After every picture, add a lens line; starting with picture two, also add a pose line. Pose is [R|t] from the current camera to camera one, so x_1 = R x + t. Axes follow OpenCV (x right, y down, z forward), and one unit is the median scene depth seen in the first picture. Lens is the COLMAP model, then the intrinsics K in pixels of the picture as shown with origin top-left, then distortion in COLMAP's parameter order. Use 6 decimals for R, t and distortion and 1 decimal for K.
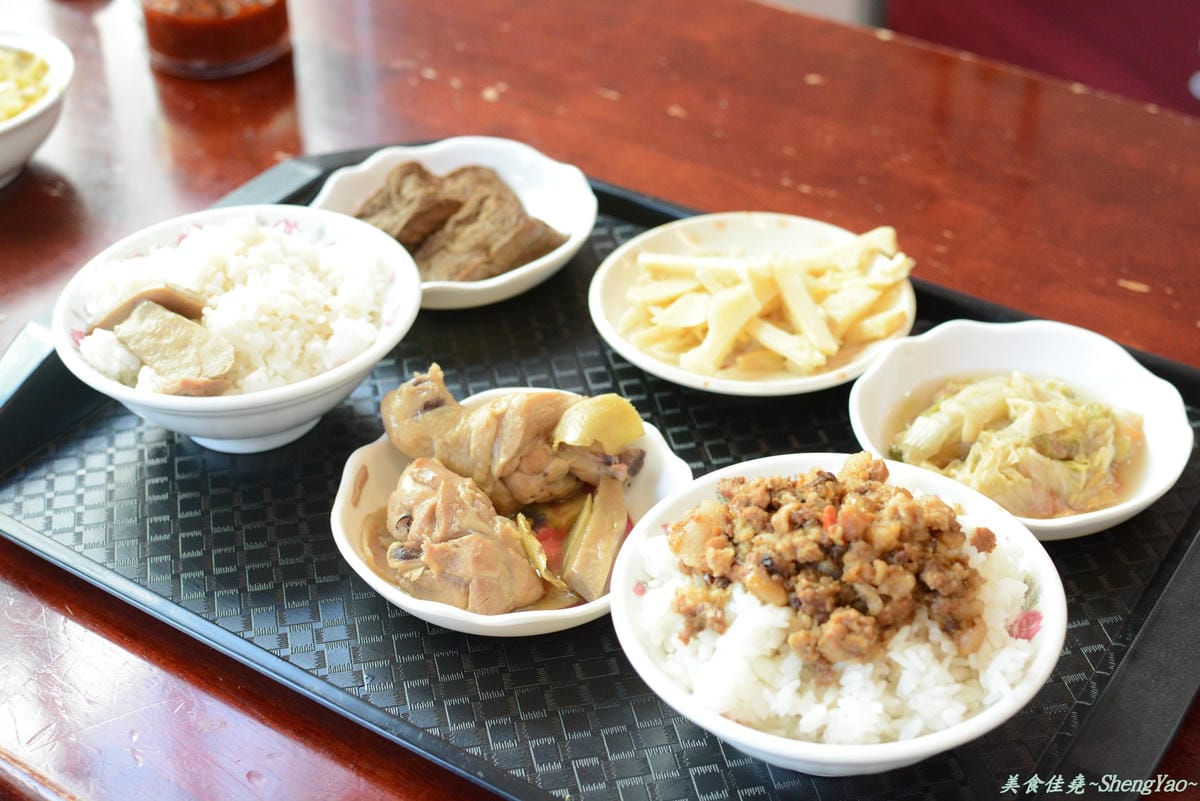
lens RADIAL K [[1898.5, 0, 600.0], [0, 1898.5, 400.5], [0, 0, 1]] dist [-0.195412, -0.018571]
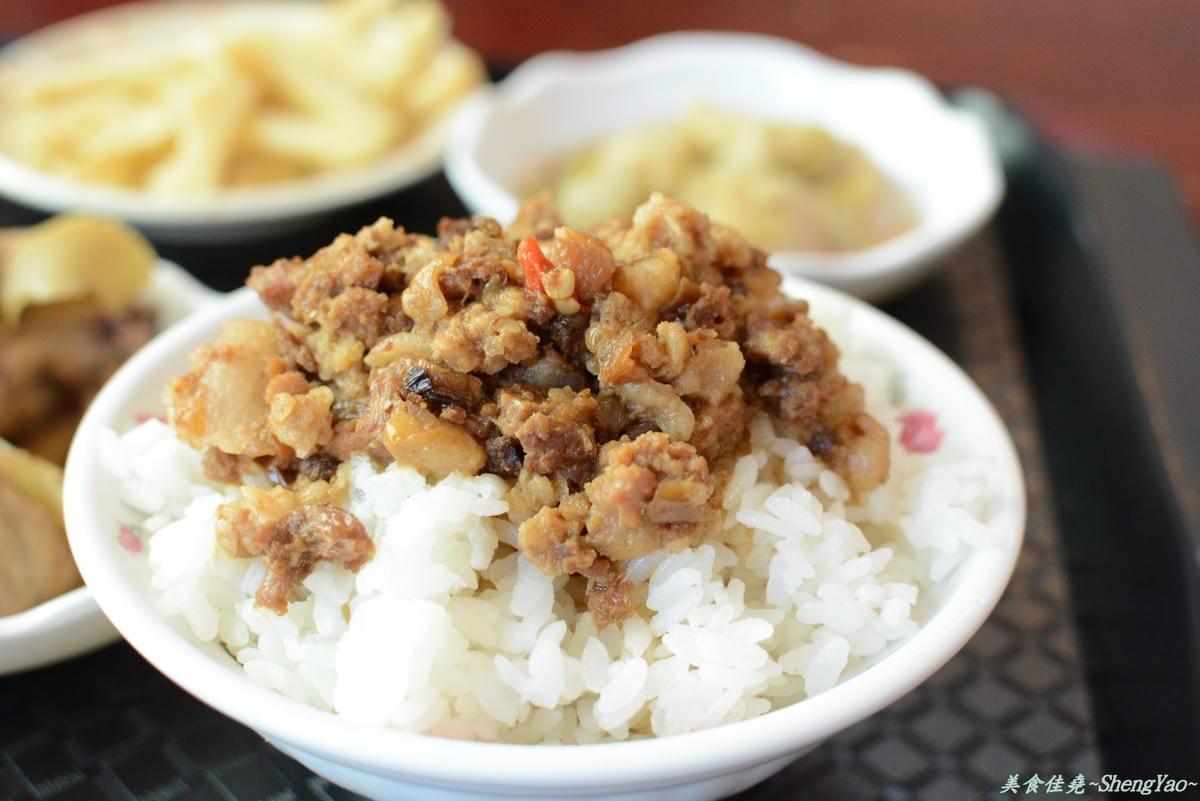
lens RADIAL K [[1898.5, 0, 600.0], [0, 1898.5, 400.5], [0, 0, 1]] dist [-0.195412, -0.018571]
pose [[0.904794, -0.186475, 0.382852, -0.045630], [0.218156, 0.975067, -0.040643, 0.117884], [-0.365727, 0.120295, 0.922915, 0.583106]]
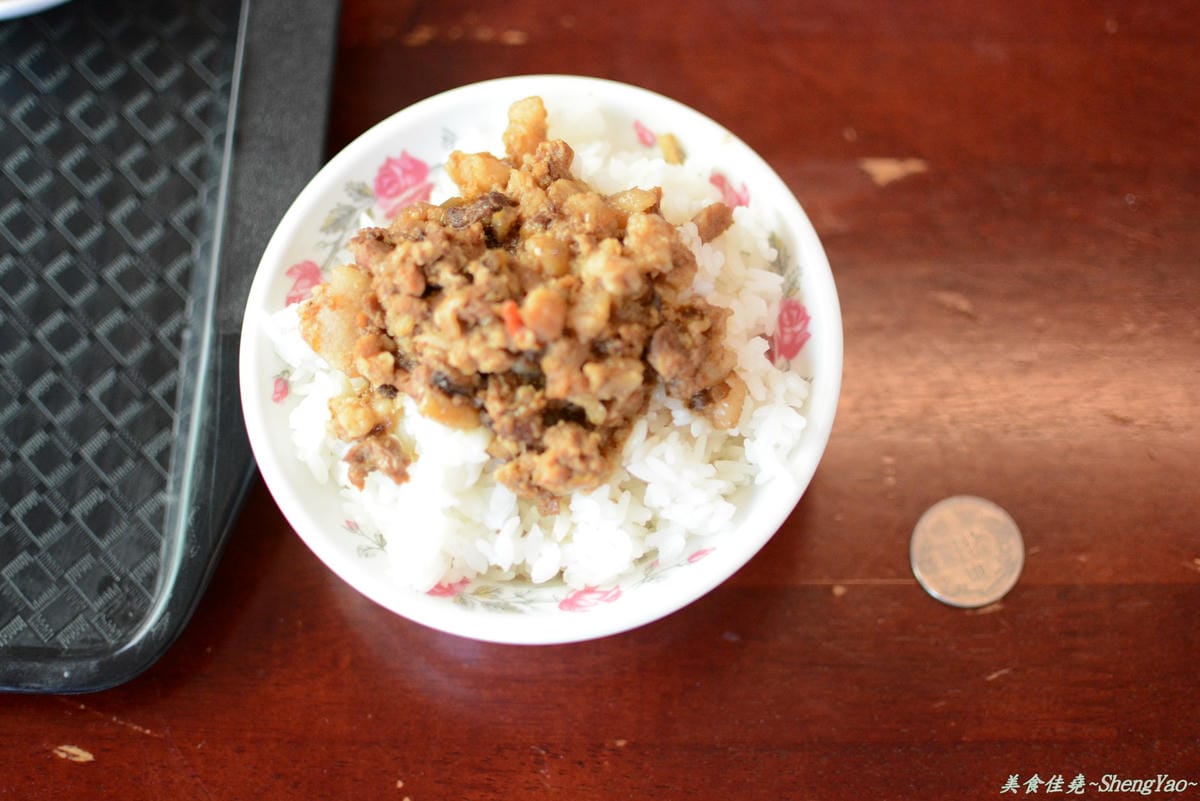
lens RADIAL K [[1898.5, 0, 600.0], [0, 1898.5, 400.5], [0, 0, 1]] dist [-0.195412, -0.018571]
pose [[0.964547, -0.252579, 0.076509, 0.090950], [0.169173, 0.814249, 0.555319, -0.311750], [-0.202559, -0.522688, 0.828110, 0.380265]]
